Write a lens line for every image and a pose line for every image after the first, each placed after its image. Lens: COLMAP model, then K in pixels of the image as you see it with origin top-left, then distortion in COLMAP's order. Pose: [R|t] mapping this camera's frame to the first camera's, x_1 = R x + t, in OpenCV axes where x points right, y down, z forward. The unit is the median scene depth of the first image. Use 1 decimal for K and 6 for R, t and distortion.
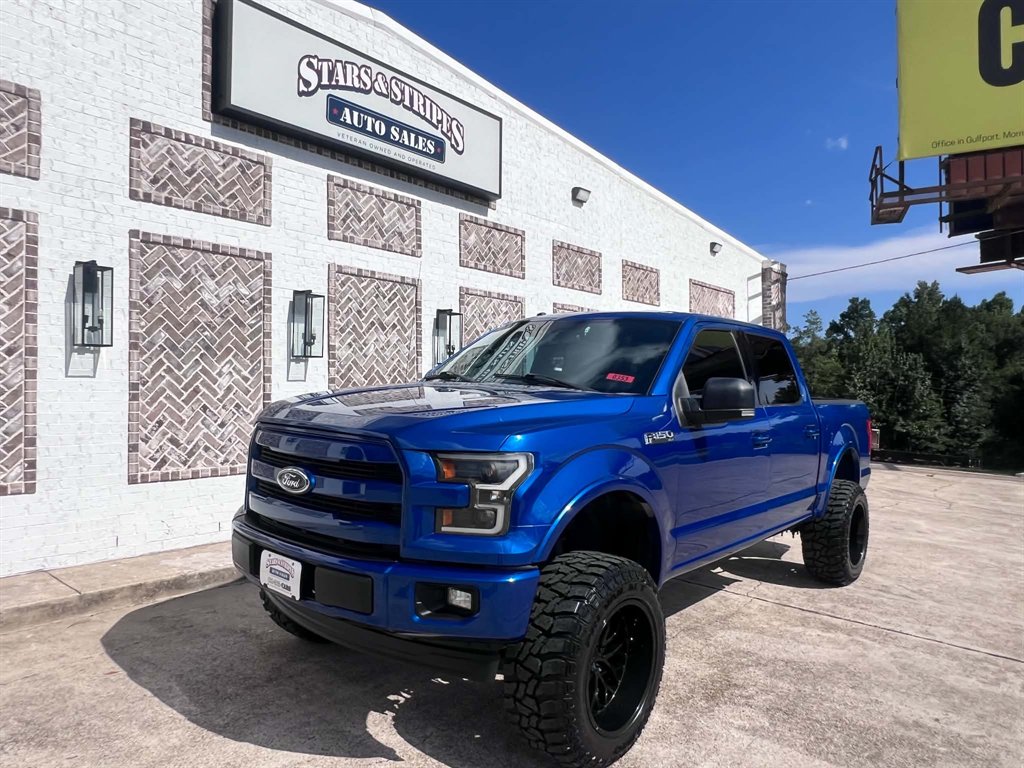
lens RADIAL K [[678.2, 0, 506.8], [0, 678.2, 391.7], [0, 0, 1]] dist [-0.007219, 0.002485]
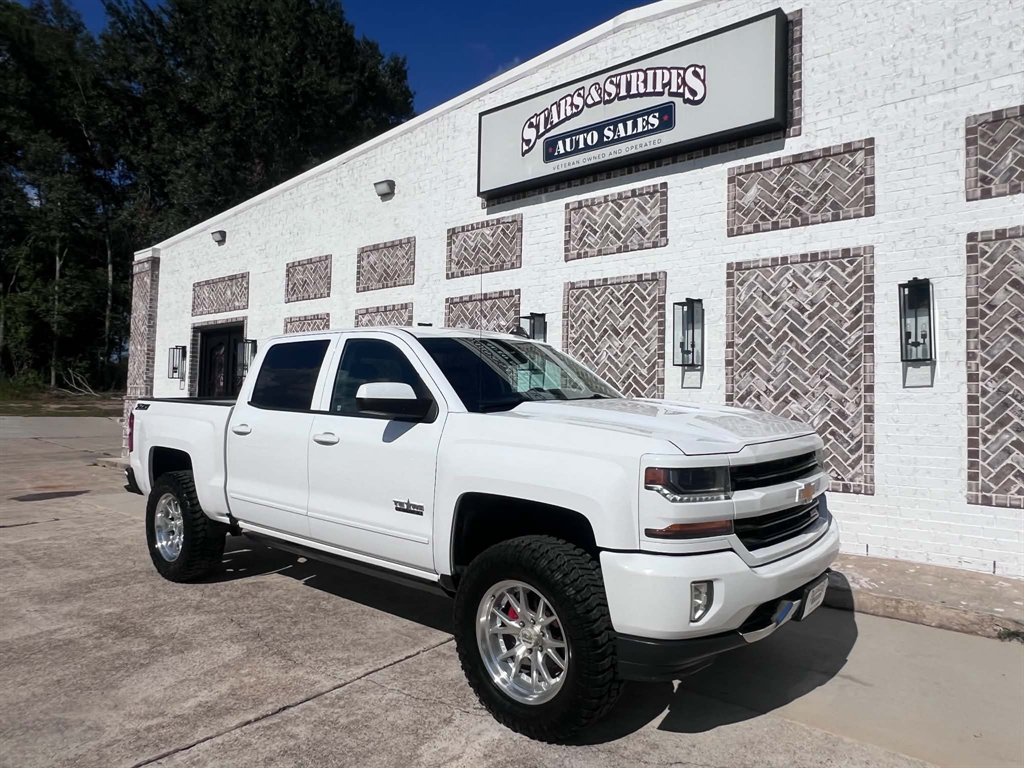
lens RADIAL K [[678.2, 0, 511.2], [0, 678.2, 385.8], [0, 0, 1]] dist [-0.007219, 0.002485]
pose [[0.020513, -0.035857, -0.999146, 0.830456], [-0.016337, 0.999211, -0.036195, 0.018864], [0.999656, 0.017065, 0.019911, 0.890112]]
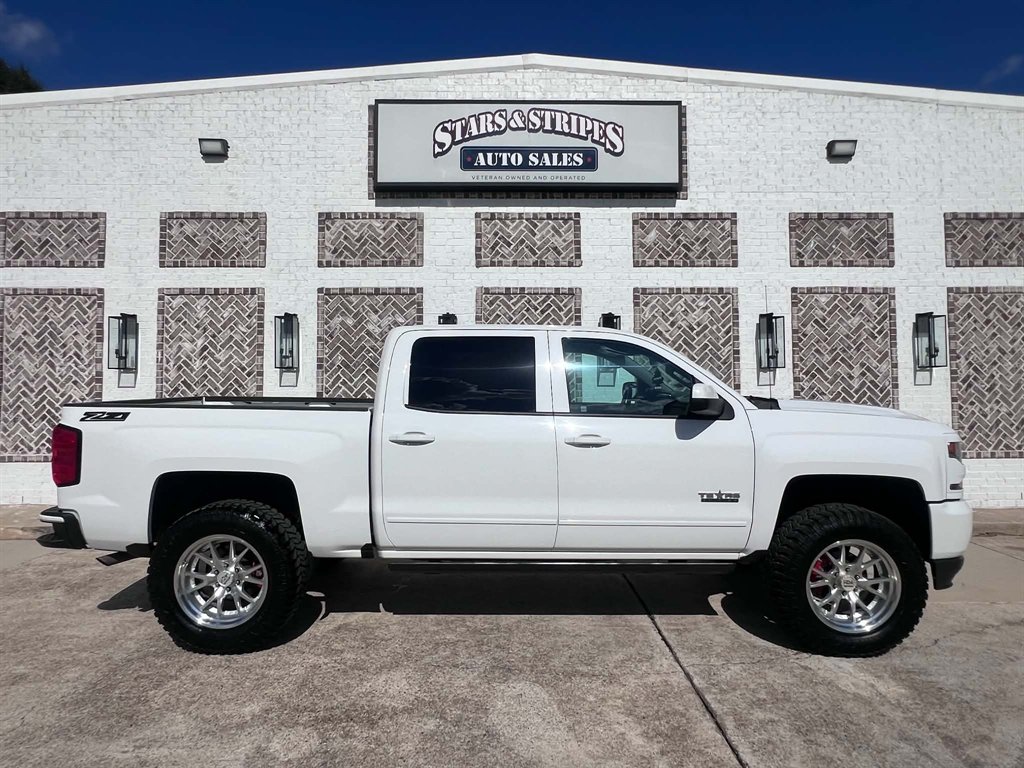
lens RADIAL K [[630.3, 0, 510.1], [0, 630.3, 382.3], [0, 0, 1]] dist [-0.003472, -0.000971]
pose [[0.664746, -0.033500, -0.746318, 0.582453], [0.008405, 0.999266, -0.037367, 0.015956], [0.747022, 0.018567, 0.664540, 0.319812]]
